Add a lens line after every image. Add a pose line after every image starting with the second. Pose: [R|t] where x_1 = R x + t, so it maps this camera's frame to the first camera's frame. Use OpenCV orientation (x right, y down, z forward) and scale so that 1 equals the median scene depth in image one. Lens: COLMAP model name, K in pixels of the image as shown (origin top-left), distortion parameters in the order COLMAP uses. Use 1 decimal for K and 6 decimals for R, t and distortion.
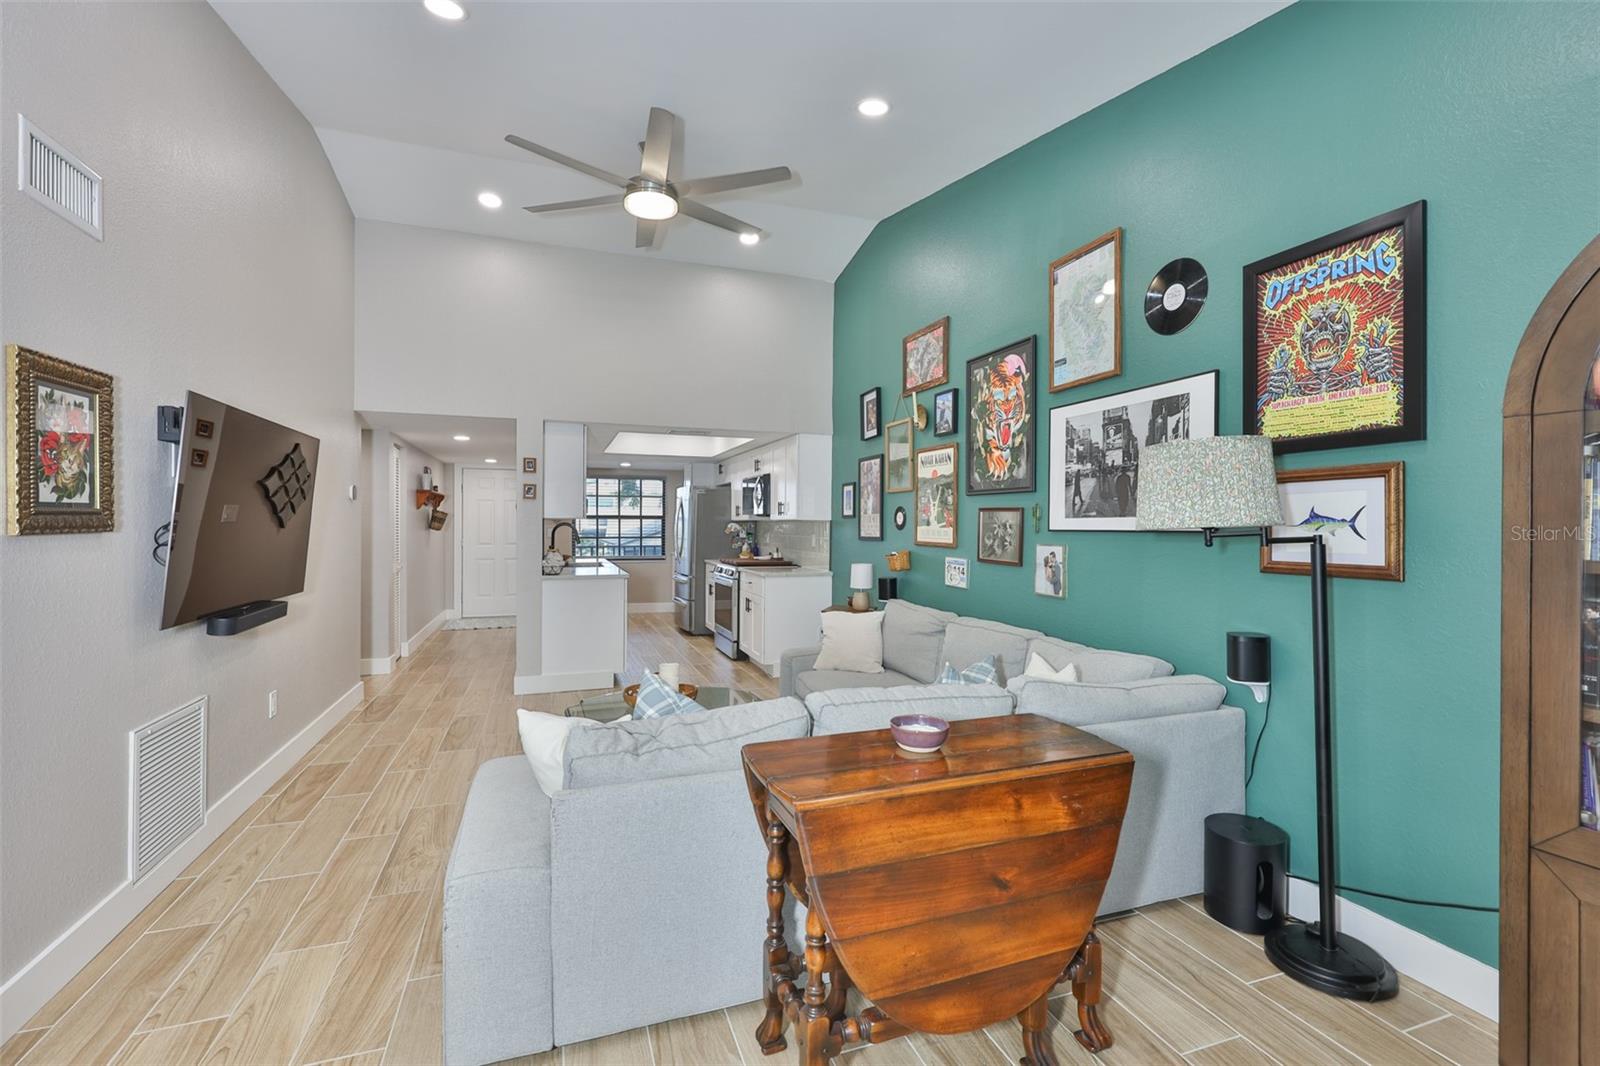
lens RADIAL K [[676.7, 0, 790.0], [0, 676.7, 527.9], [0, 0, 1]] dist [0.000018, 0.000027]
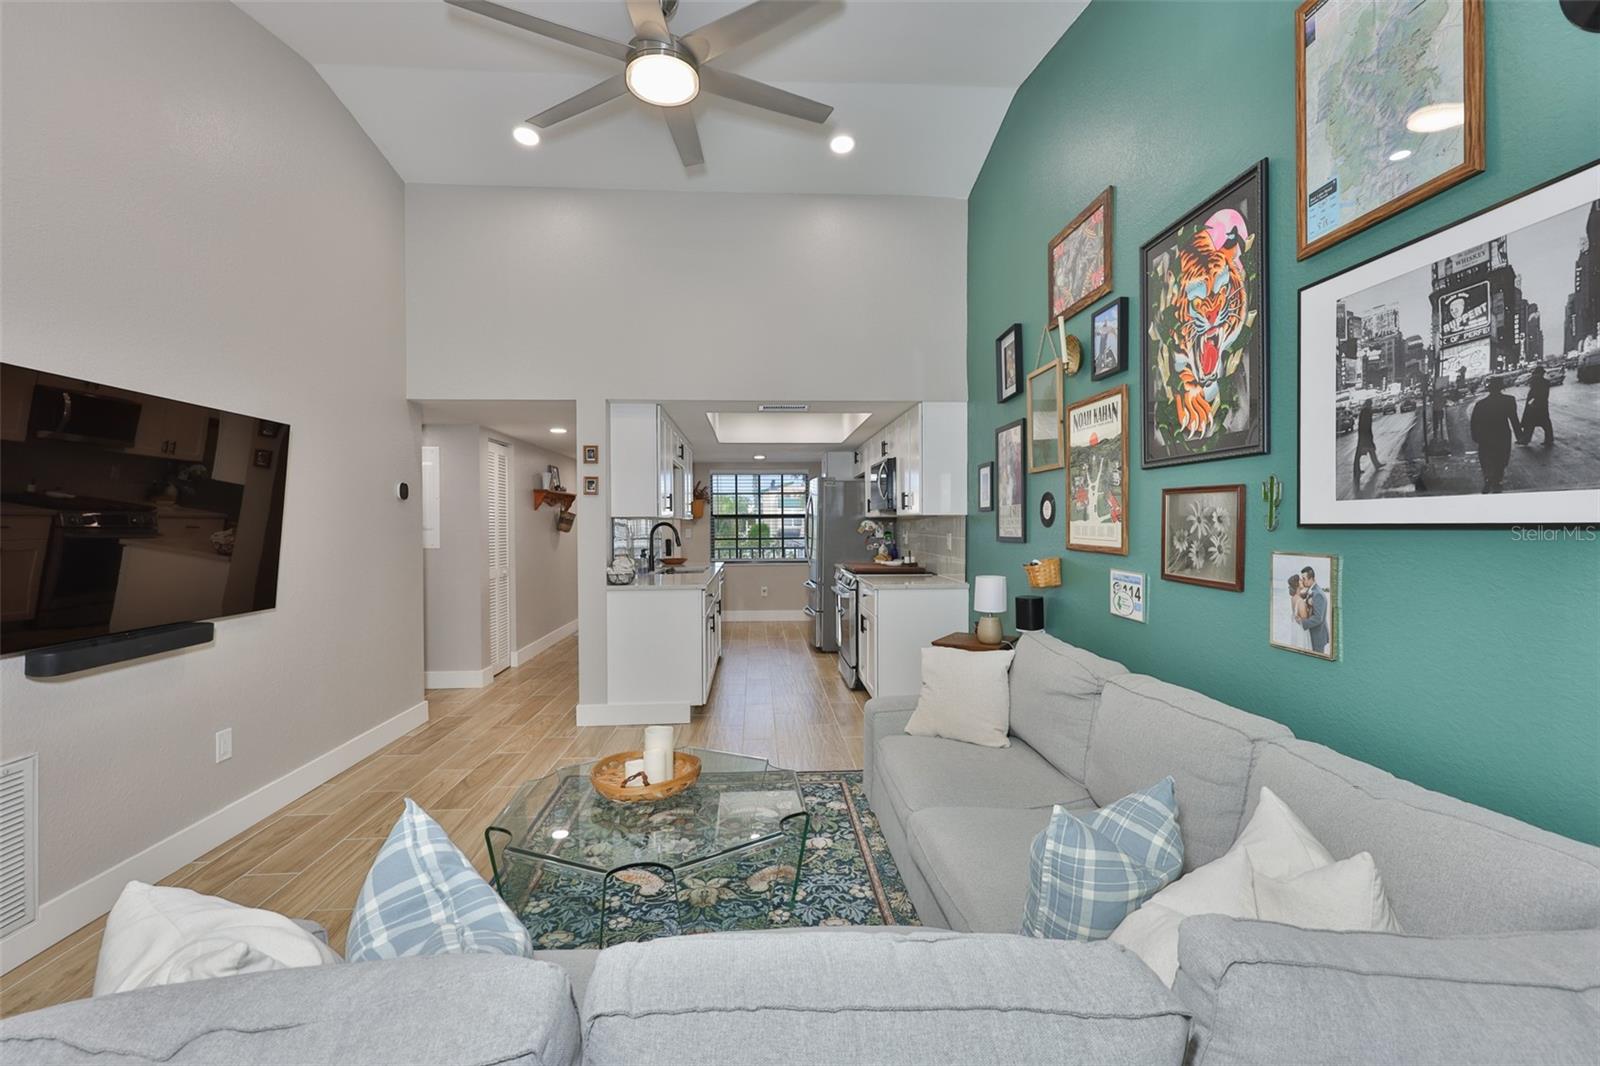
lens RADIAL K [[676.7, 0, 790.0], [0, 676.7, 527.9], [0, 0, 1]] dist [0.000018, 0.000027]
pose [[0.957417, -0.008783, -0.288577, 0.142204], [0.009344, 0.999956, 0.000564, 0.001518], [0.288559, -0.003237, 0.957457, 0.350172]]
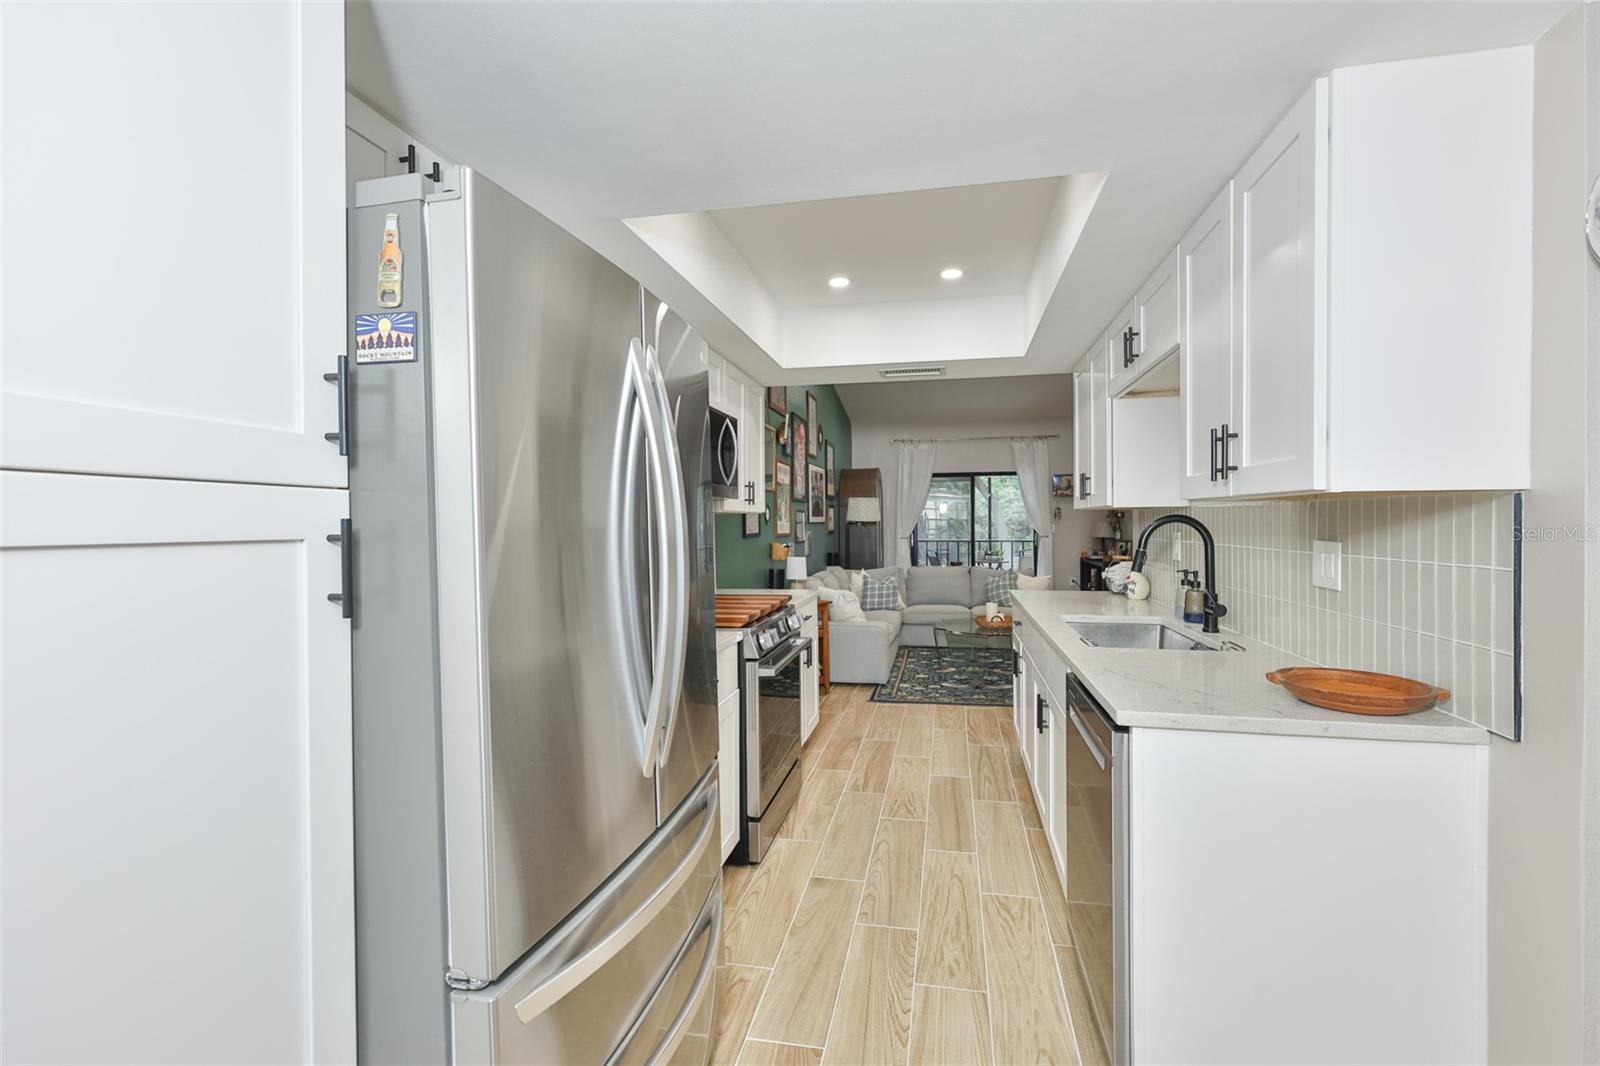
lens RADIAL K [[683.3, 0, 808.9], [0, 683.3, 524.6], [0, 0, 1]] dist [0.000631, 0.000087]
pose [[-0.854307, -0.002506, 0.519762, -0.605568], [0.004590, 0.999913, 0.012367, -0.014010], [-0.519748, 0.012951, -0.854221, 2.452620]]
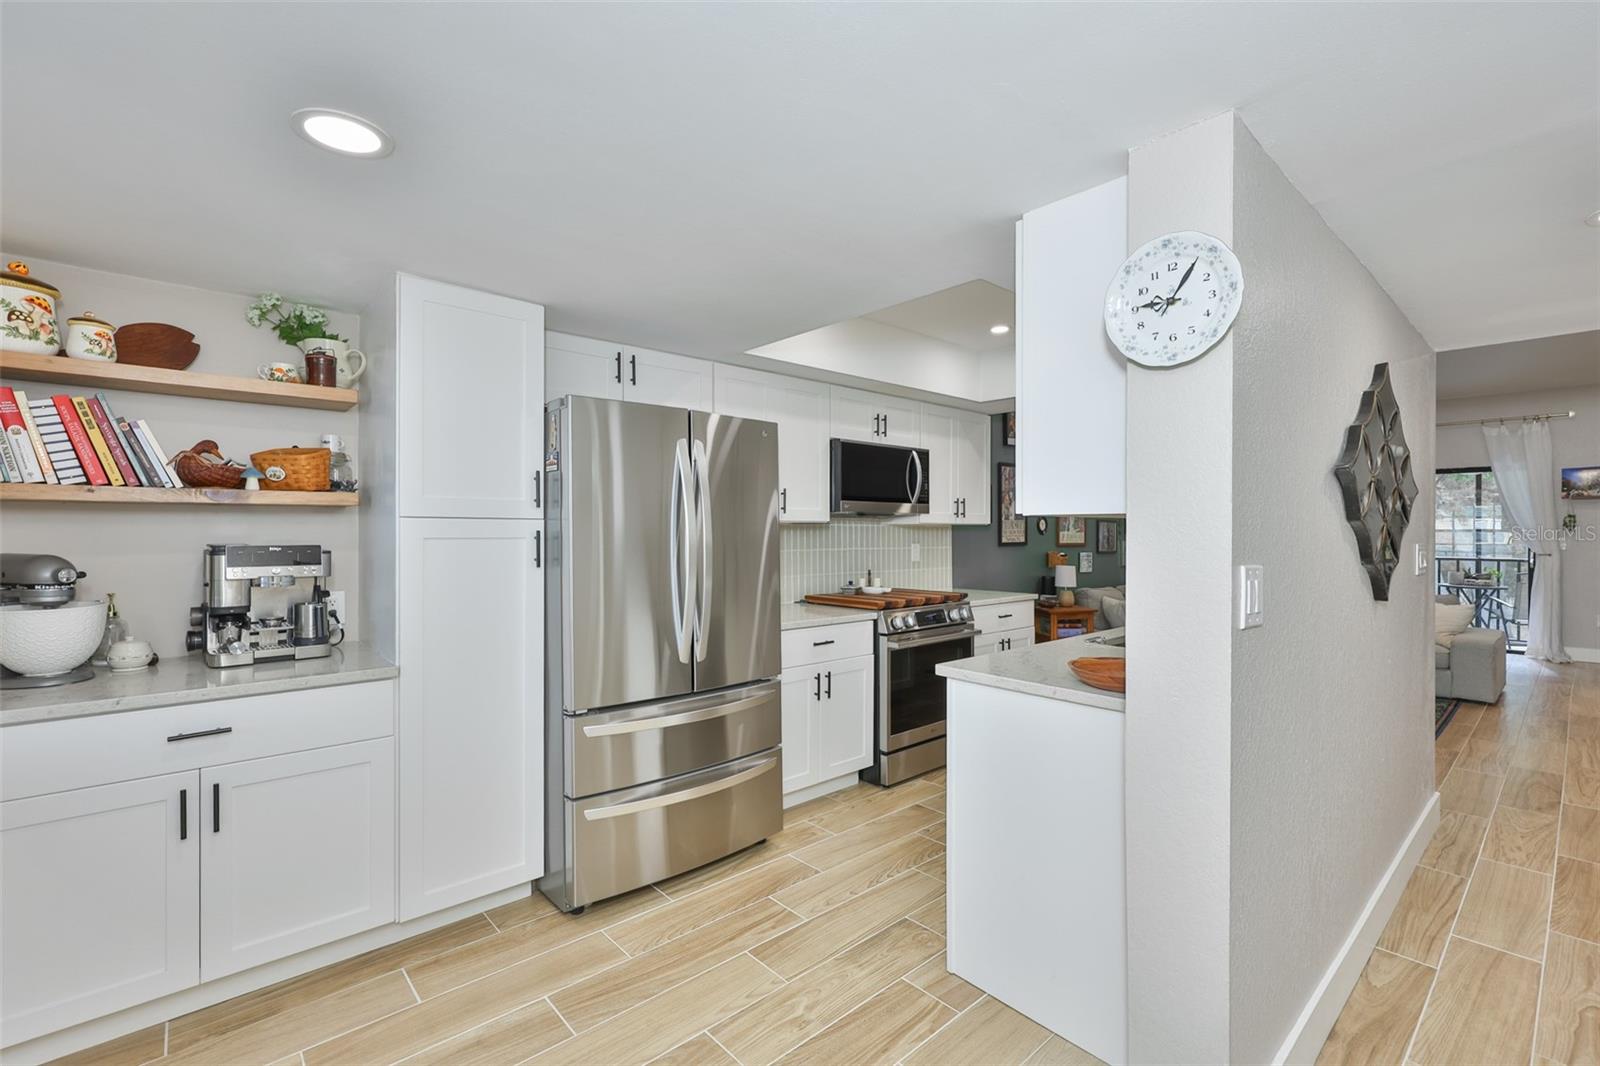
lens RADIAL K [[689.3, 0, 793.2], [0, 689.3, 533.9], [0, 0, 1]] dist [0.000261, 0.000403]
pose [[-0.357106, -0.008845, 0.934022, -1.025263], [0.003393, 0.999936, 0.010766, -0.016543], [-0.934058, 0.007014, -0.357053, 2.345004]]
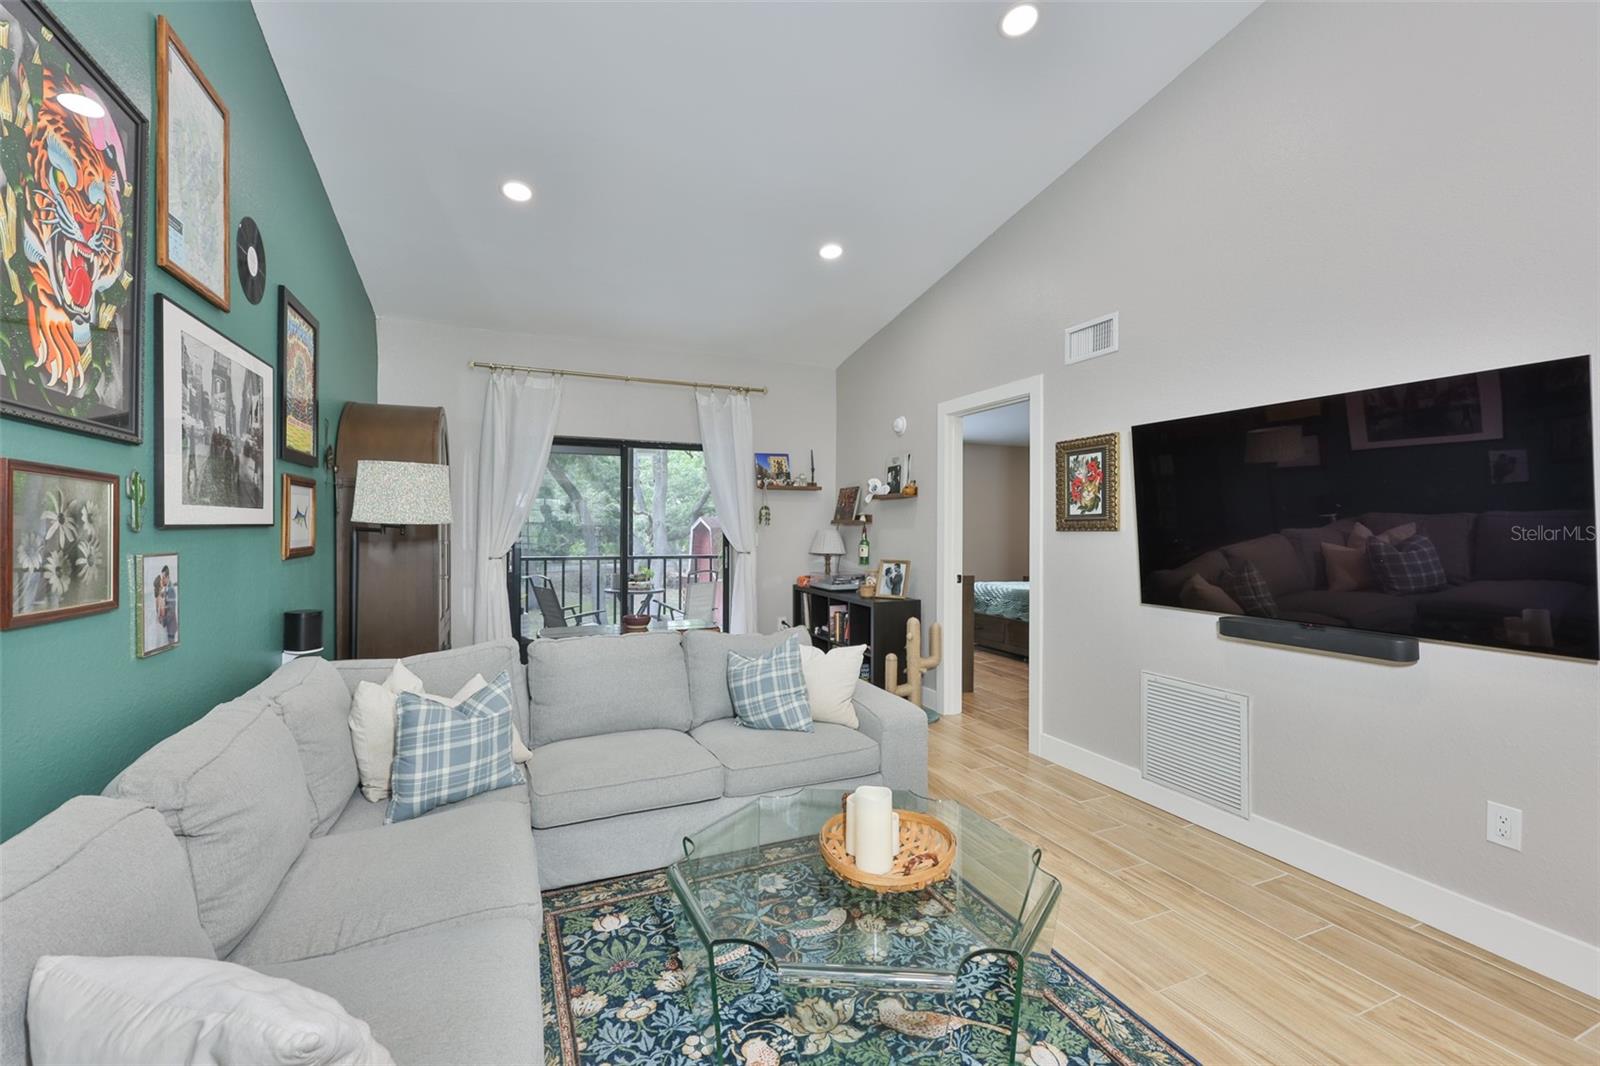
lens RADIAL K [[676.7, 0, 790.0], [0, 676.7, 527.9], [0, 0, 1]] dist [0.000018, 0.000027]
pose [[-0.998757, -0.008503, -0.049113, -0.070053], [-0.008869, 0.999934, 0.007245, -0.002655], [0.049048, 0.007672, -0.998767, 1.383363]]
